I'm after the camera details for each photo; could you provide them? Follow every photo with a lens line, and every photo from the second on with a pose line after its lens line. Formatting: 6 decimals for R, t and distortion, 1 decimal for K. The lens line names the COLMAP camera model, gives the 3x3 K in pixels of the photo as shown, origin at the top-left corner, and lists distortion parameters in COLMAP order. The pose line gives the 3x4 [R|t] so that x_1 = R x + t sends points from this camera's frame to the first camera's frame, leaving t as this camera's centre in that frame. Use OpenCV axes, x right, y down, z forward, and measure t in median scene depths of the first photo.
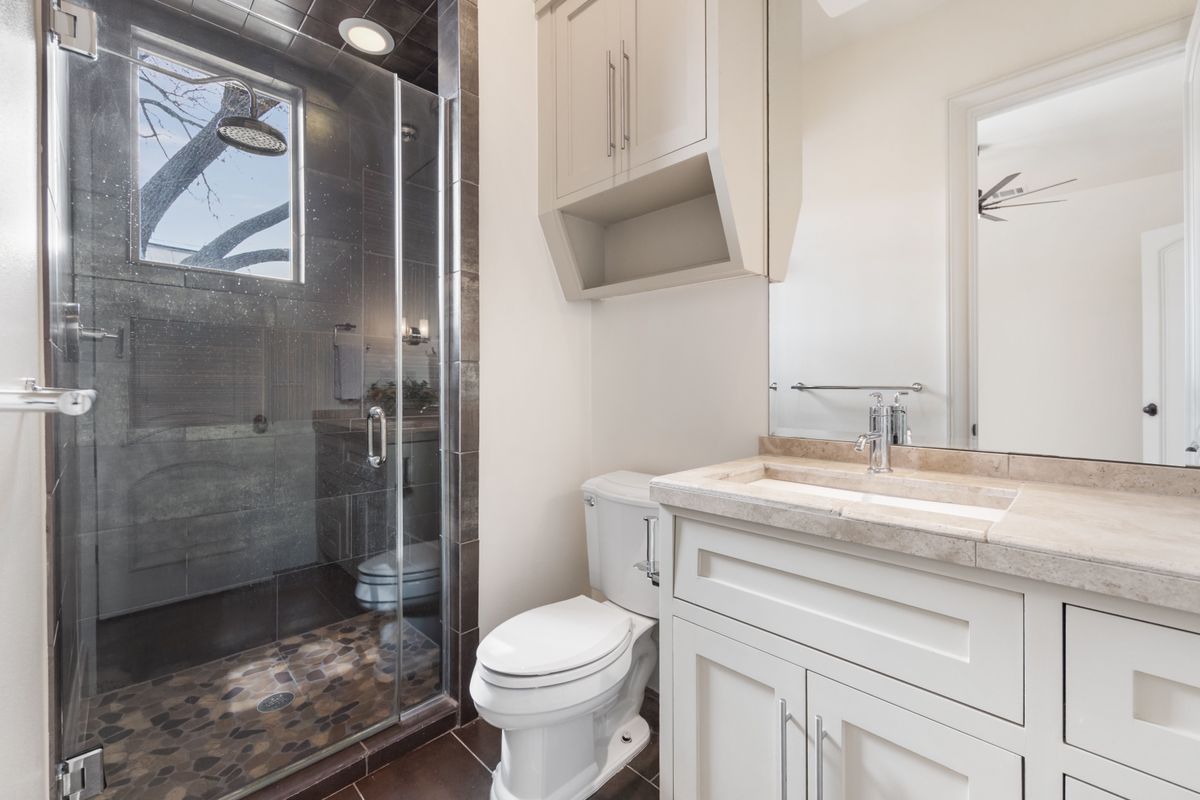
lens RADIAL K [[488.2, 0, 597.1], [0, 488.2, 393.8], [0, 0, 1]] dist [-0.000959, -0.000050]
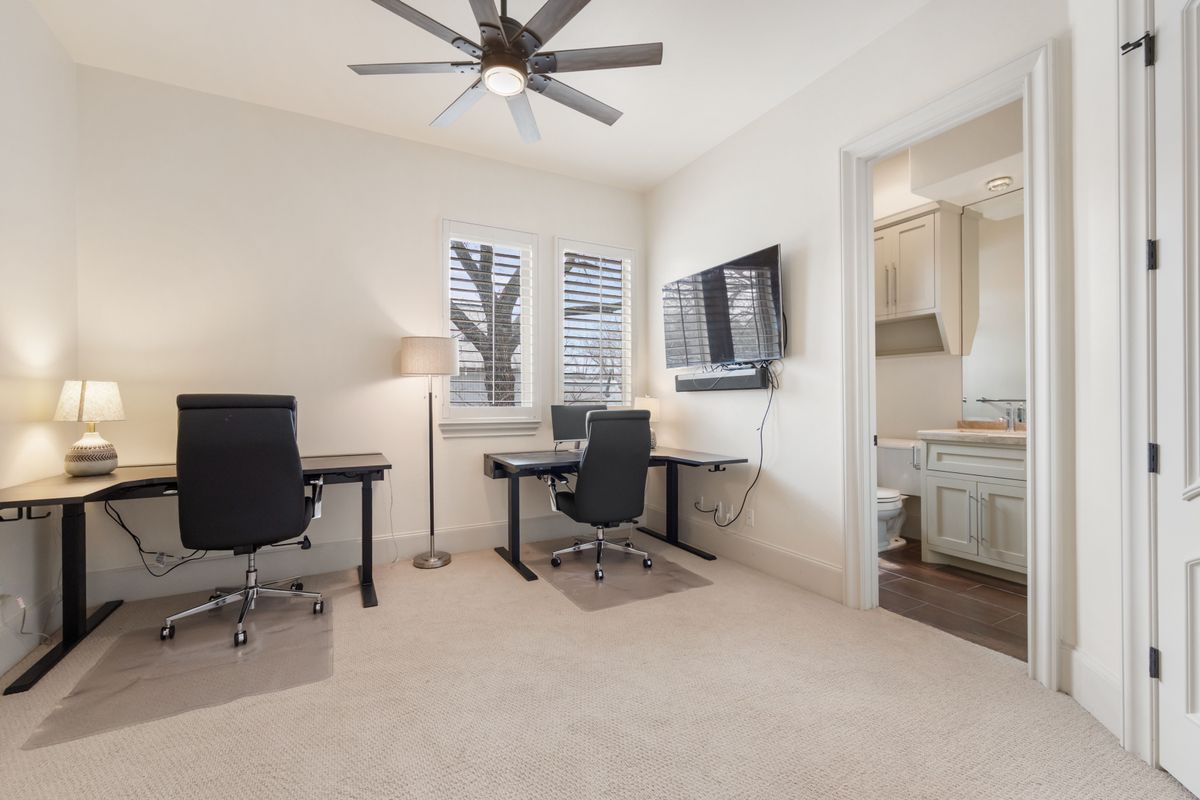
lens RADIAL K [[488.2, 0, 601.7], [0, 488.2, 400.5], [0, 0, 1]] dist [-0.000959, -0.000050]
pose [[0.957835, -0.003735, -0.287293, -0.793270], [-0.000747, 0.999880, -0.015491, 0.031263], [0.287316, 0.015052, 0.957717, -2.178073]]
